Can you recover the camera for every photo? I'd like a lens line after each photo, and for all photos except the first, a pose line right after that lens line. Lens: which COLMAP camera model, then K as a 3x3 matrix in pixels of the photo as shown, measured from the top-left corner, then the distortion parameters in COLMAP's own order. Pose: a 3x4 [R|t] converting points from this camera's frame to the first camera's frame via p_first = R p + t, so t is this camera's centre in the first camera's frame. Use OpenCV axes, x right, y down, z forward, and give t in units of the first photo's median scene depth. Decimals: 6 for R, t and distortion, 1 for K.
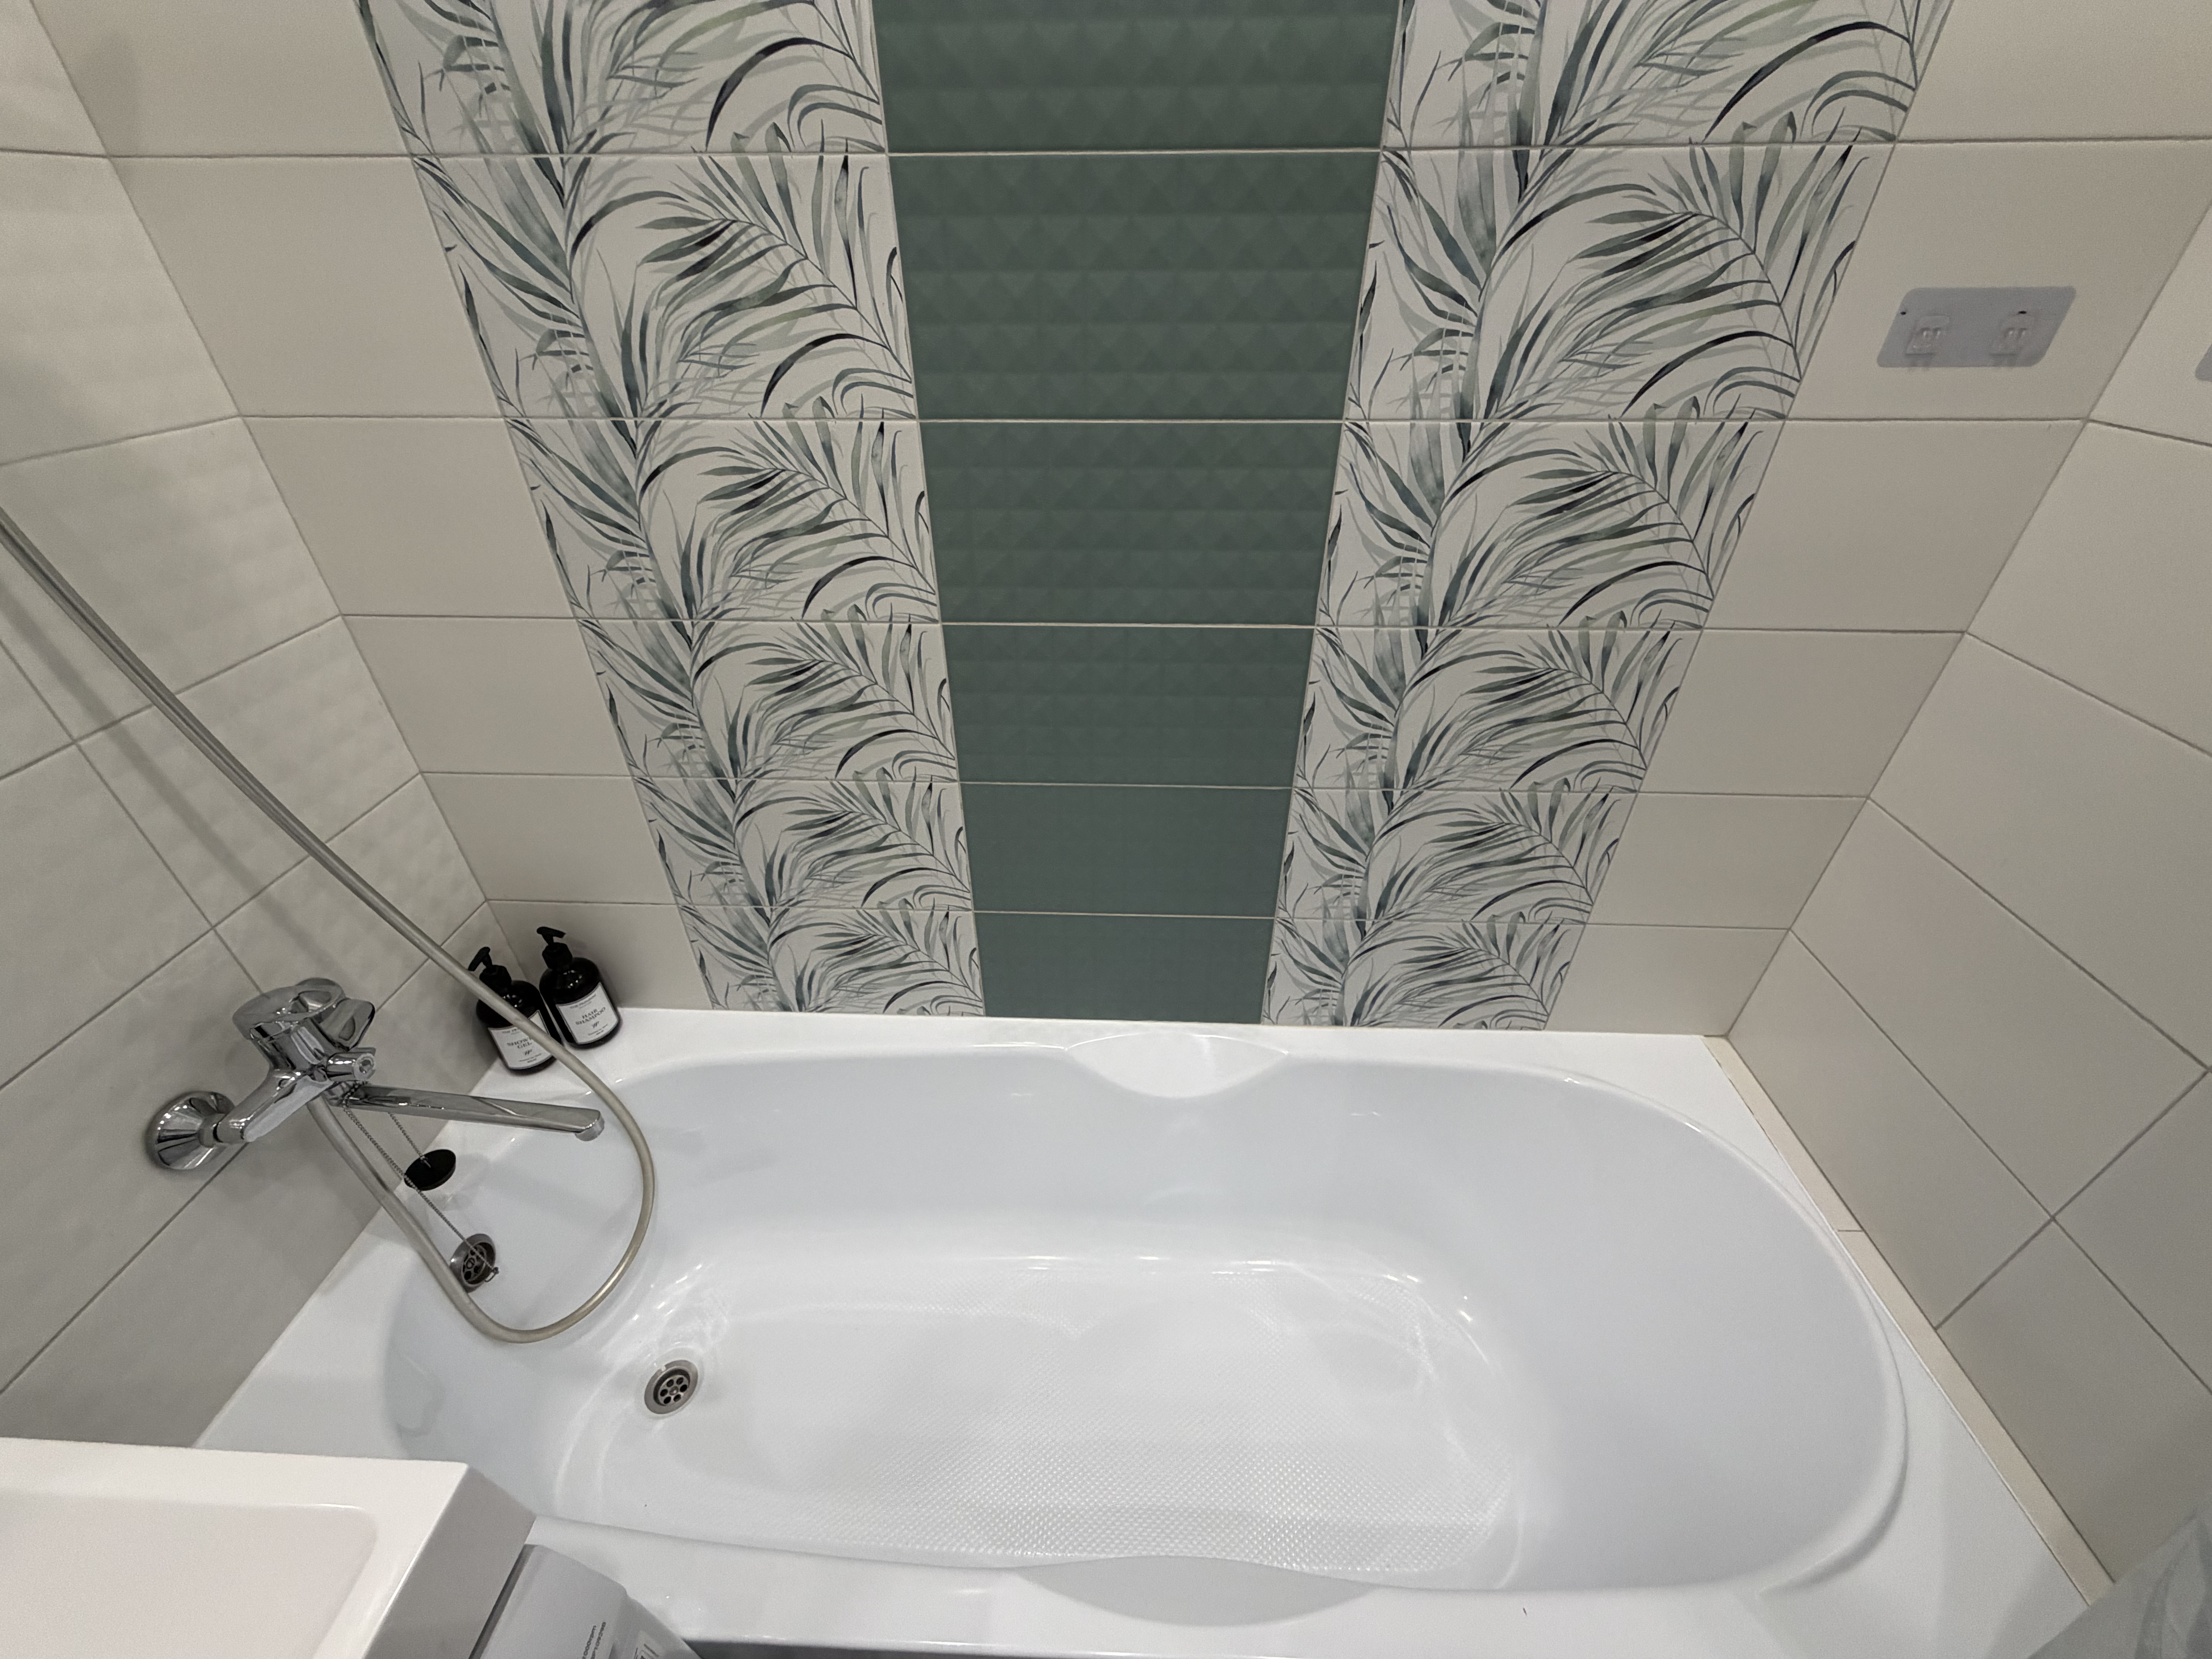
lens RADIAL K [[884.8, 0, 1101.9], [0, 884.8, 826.9], [0, 0, 1]] dist [0.000457, -0.000158]
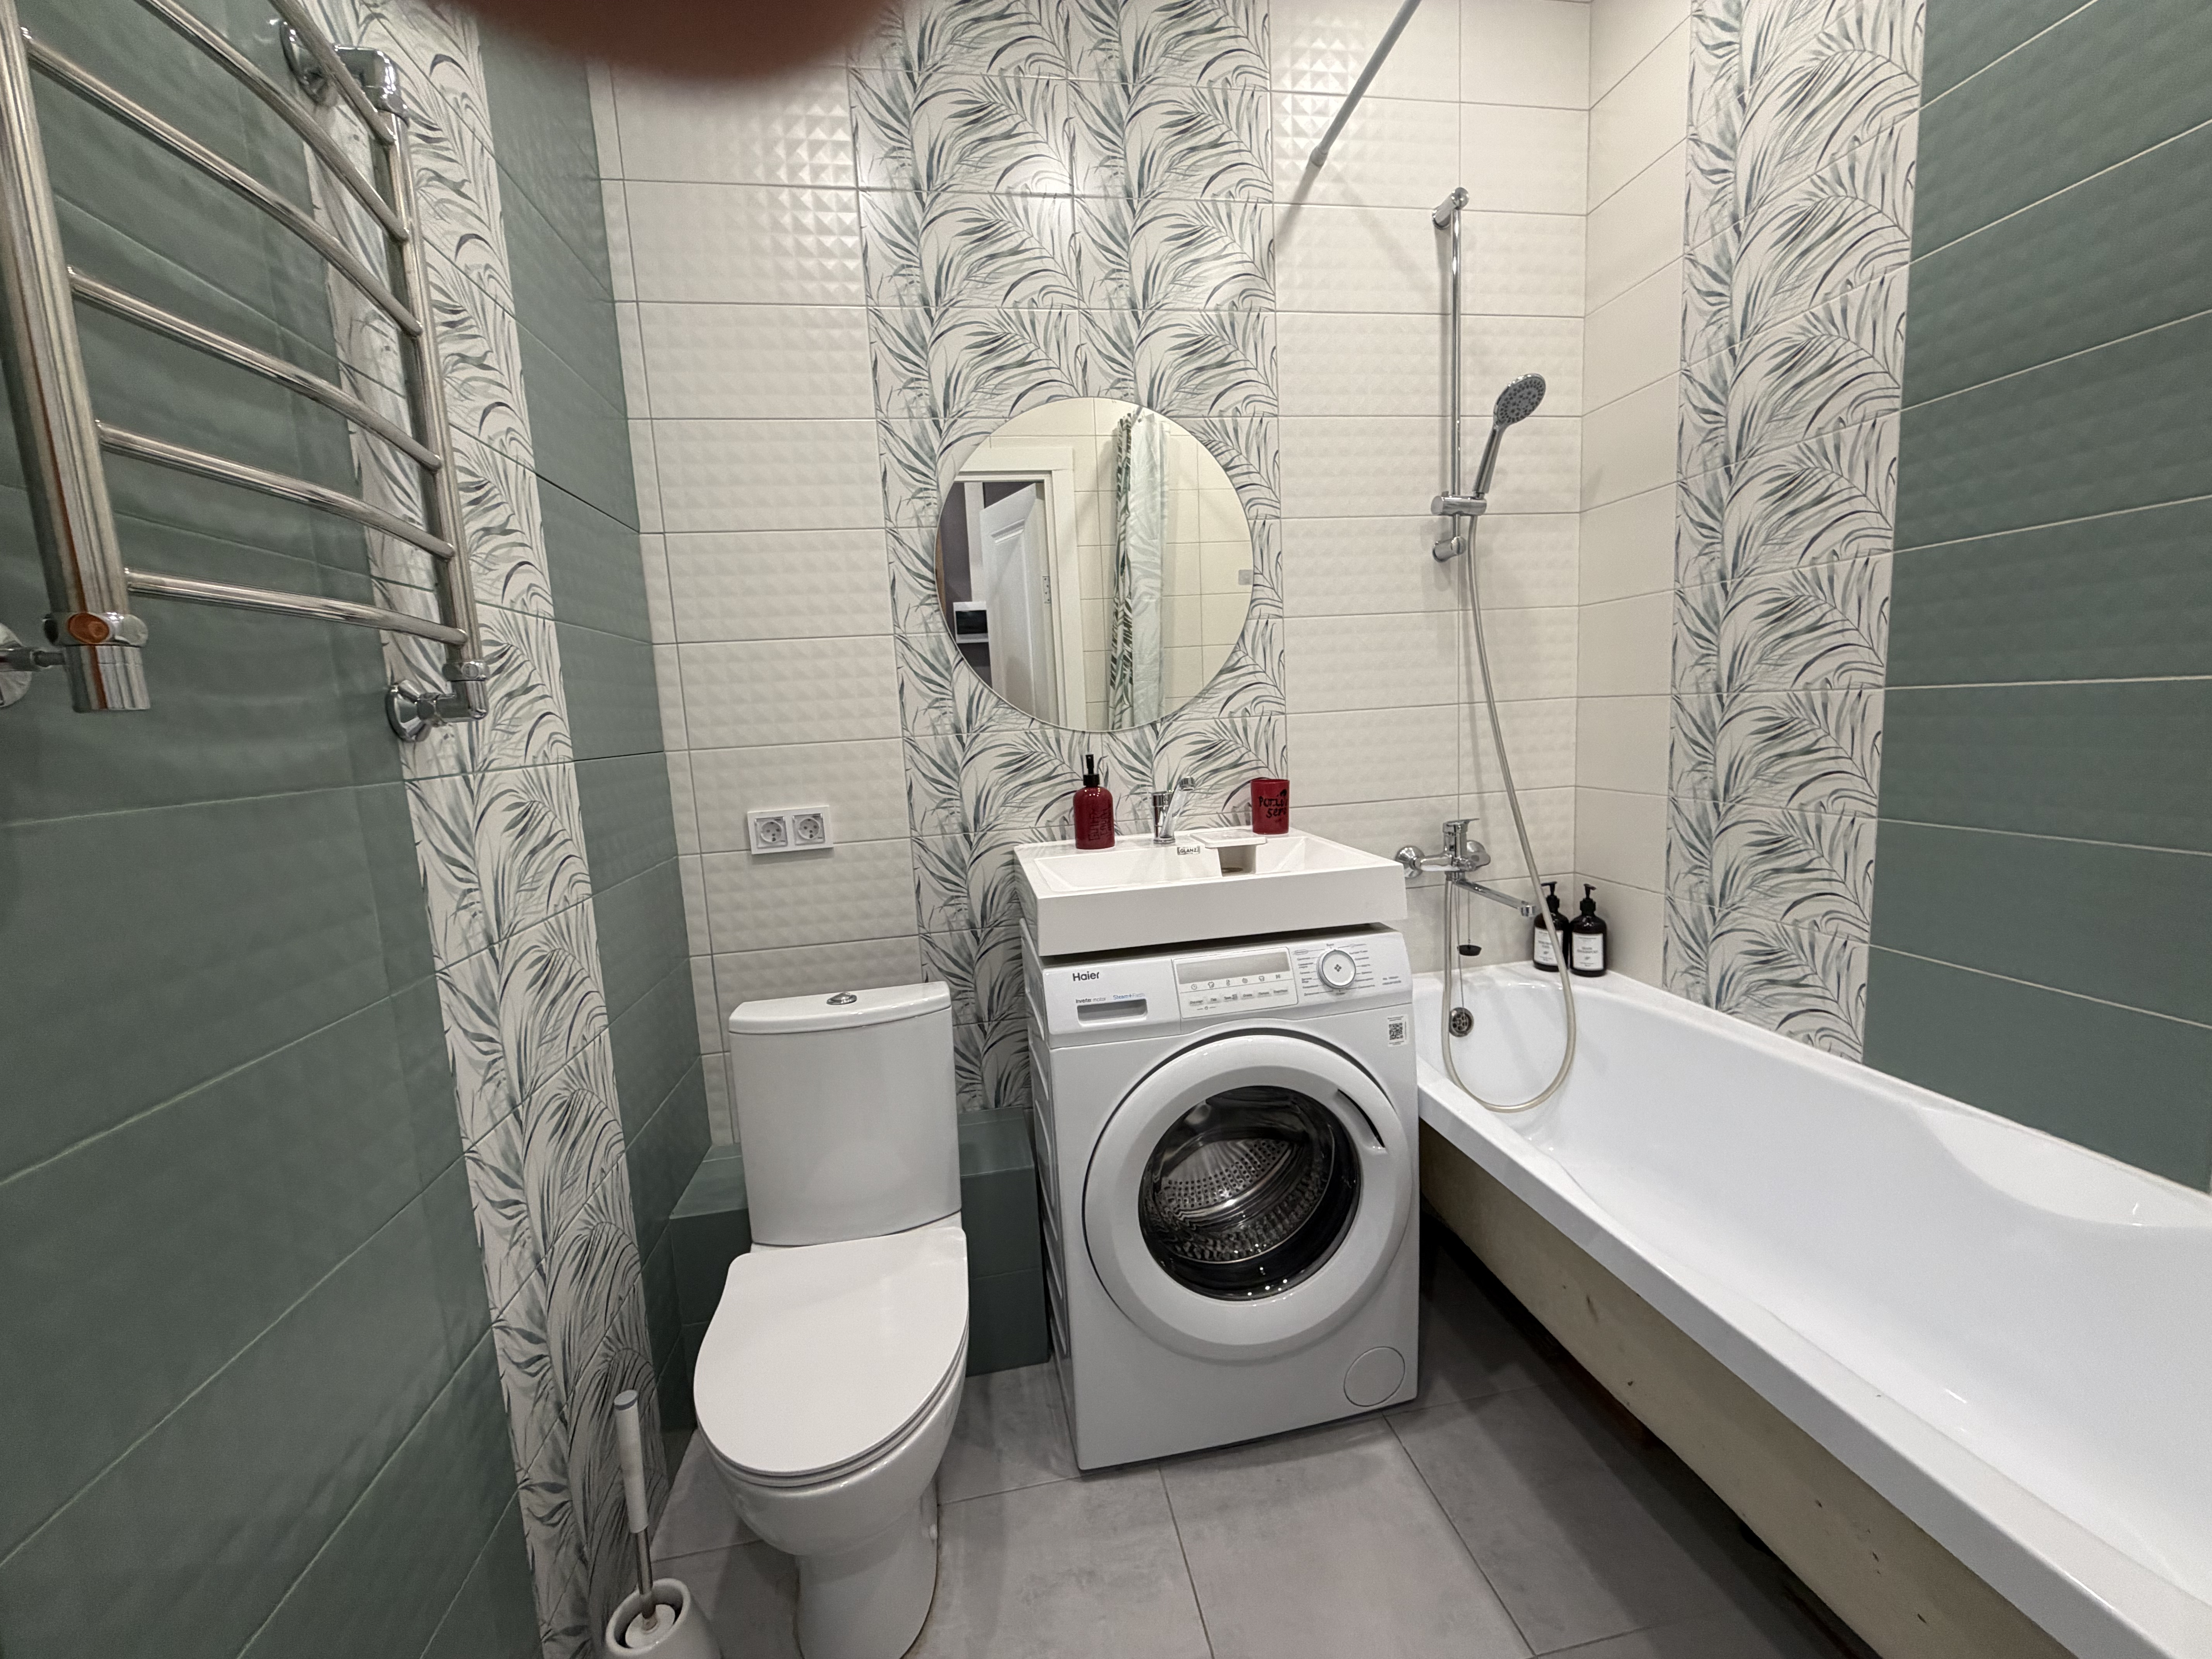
lens RADIAL K [[884.8, 0, 1099.6], [0, 884.8, 829.7], [0, 0, 1]] dist [0.000457, -0.000158]
pose [[0.214749, 0.120860, -0.969162, 0.808177], [-0.505126, 0.863035, -0.004302, 0.516218], [0.835901, 0.490473, 0.246386, -0.245455]]
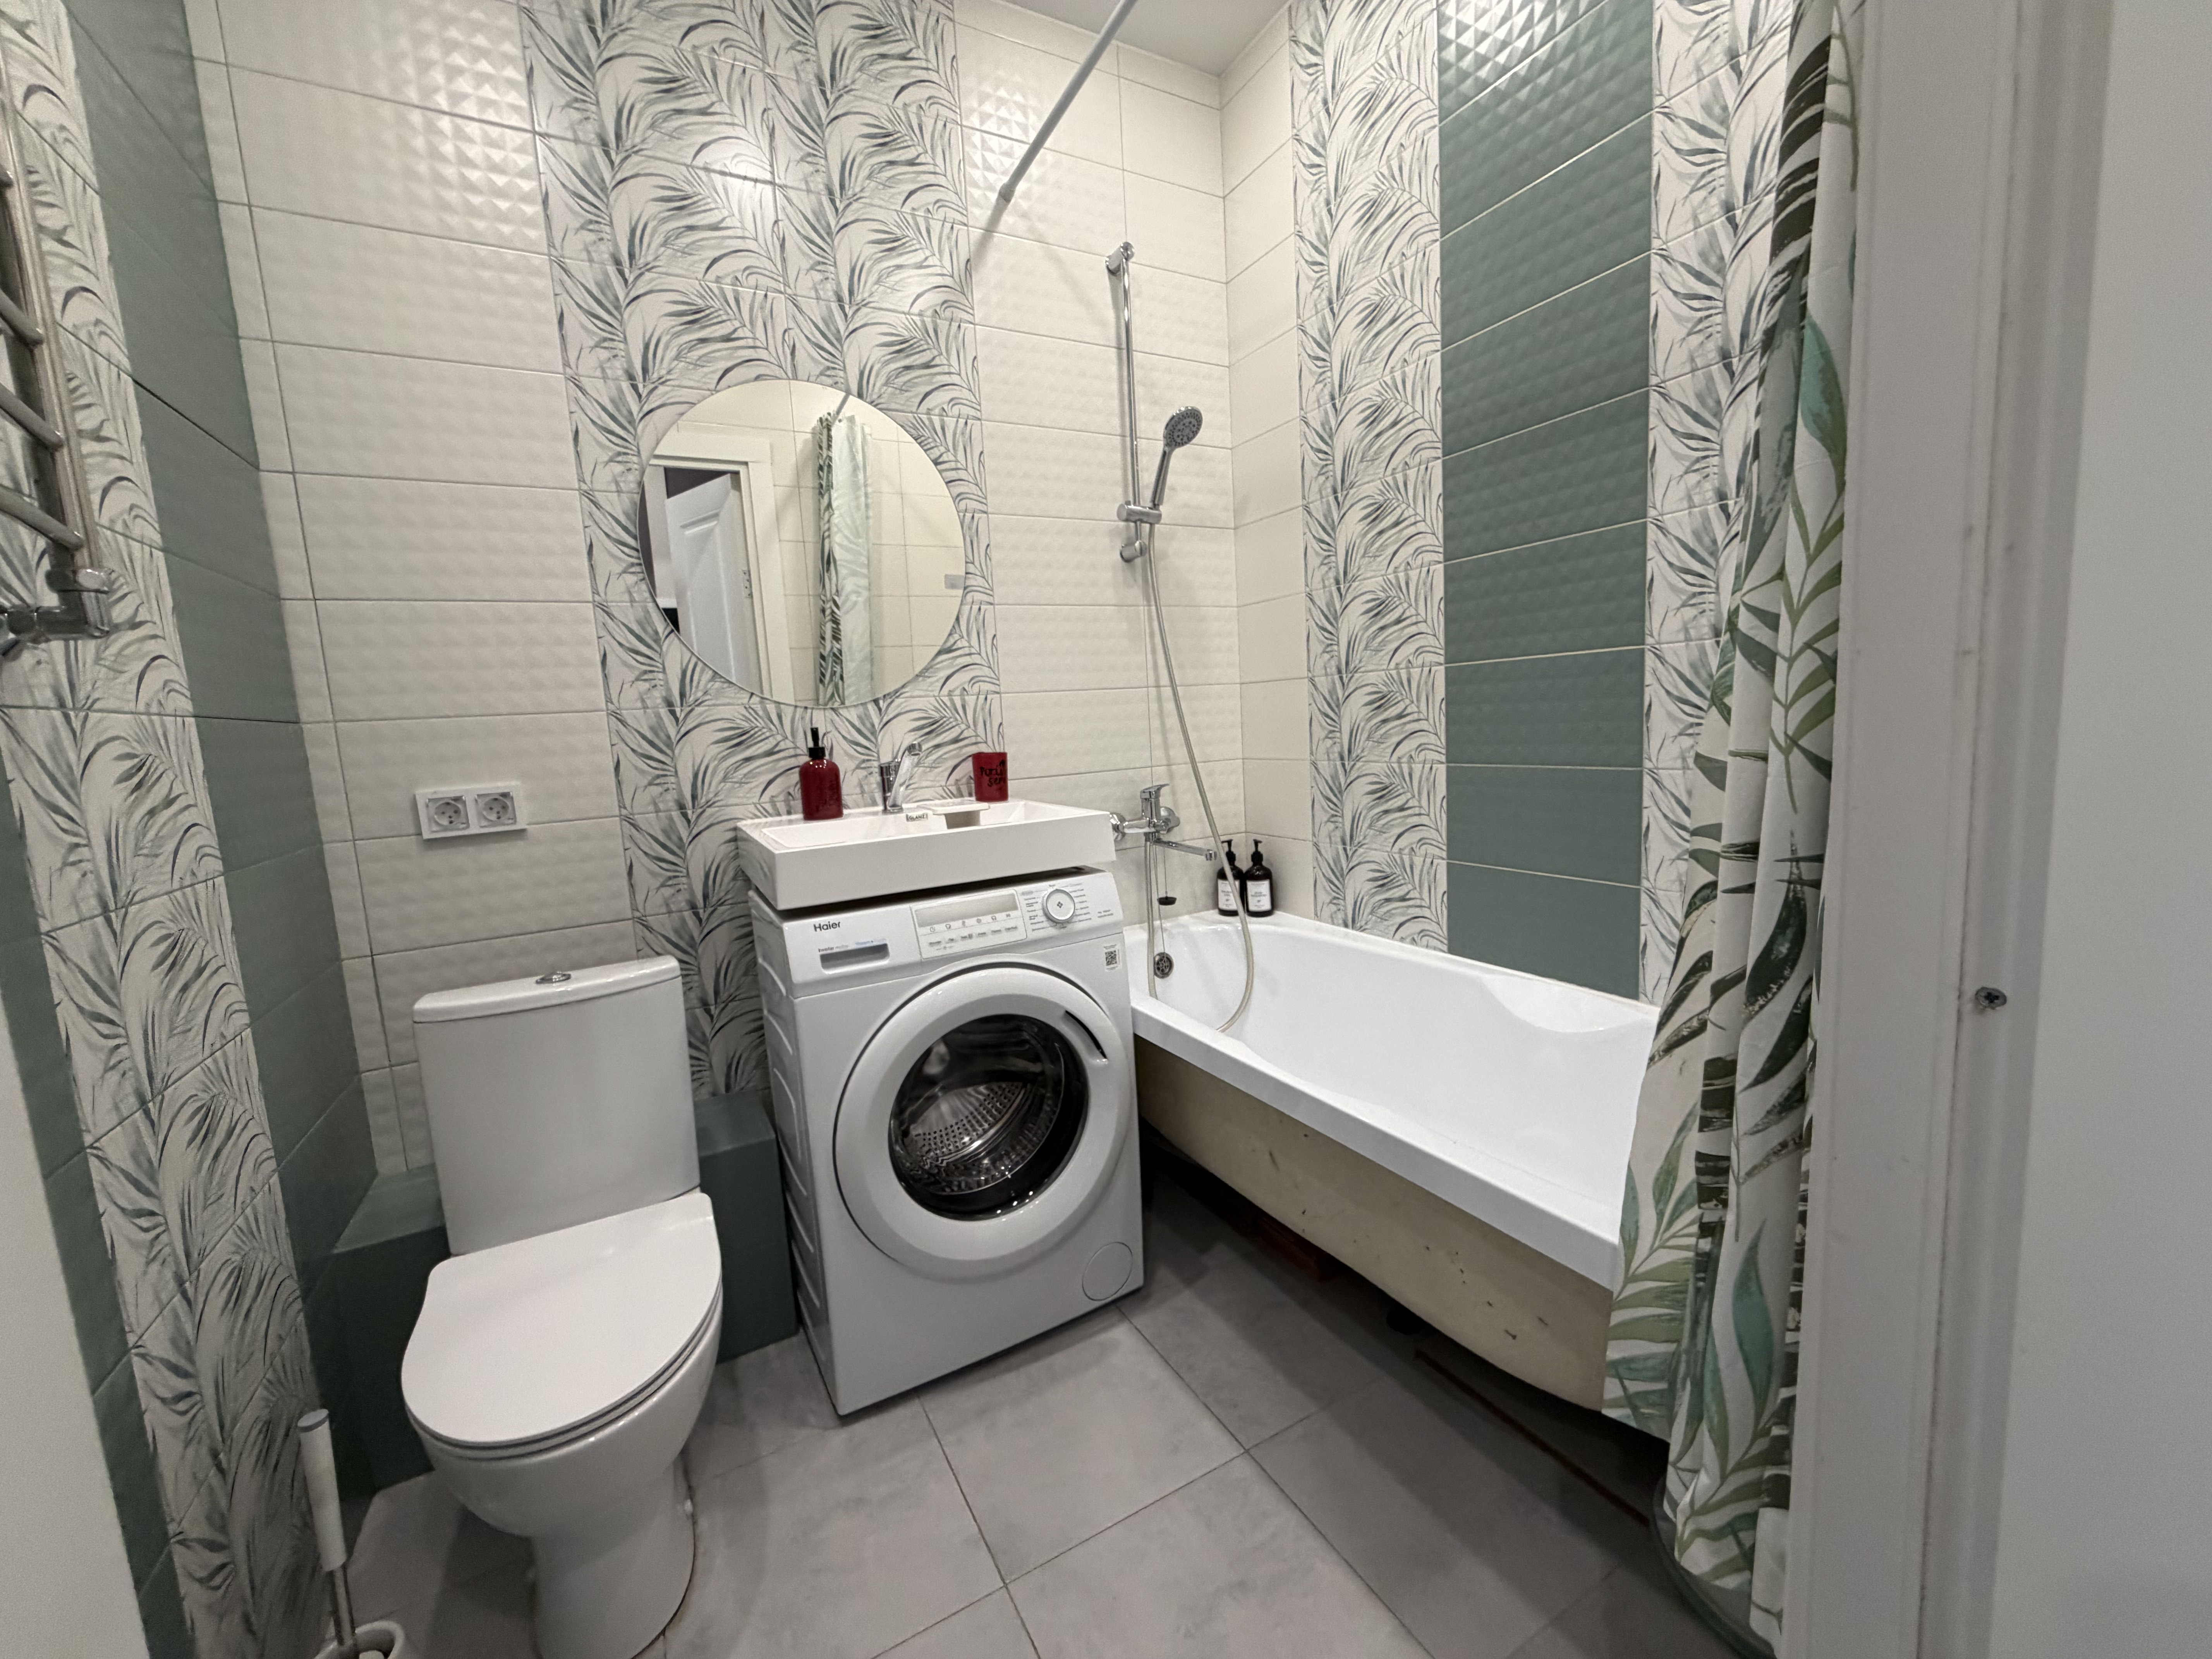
lens RADIAL K [[884.8, 0, 1101.7], [0, 884.8, 827.5], [0, 0, 1]] dist [0.000457, -0.000158]
pose [[0.519990, 0.080588, -0.850362, 0.911070], [-0.434680, 0.881958, -0.182221, 0.626229], [0.735299, 0.464388, 0.493639, -0.262109]]
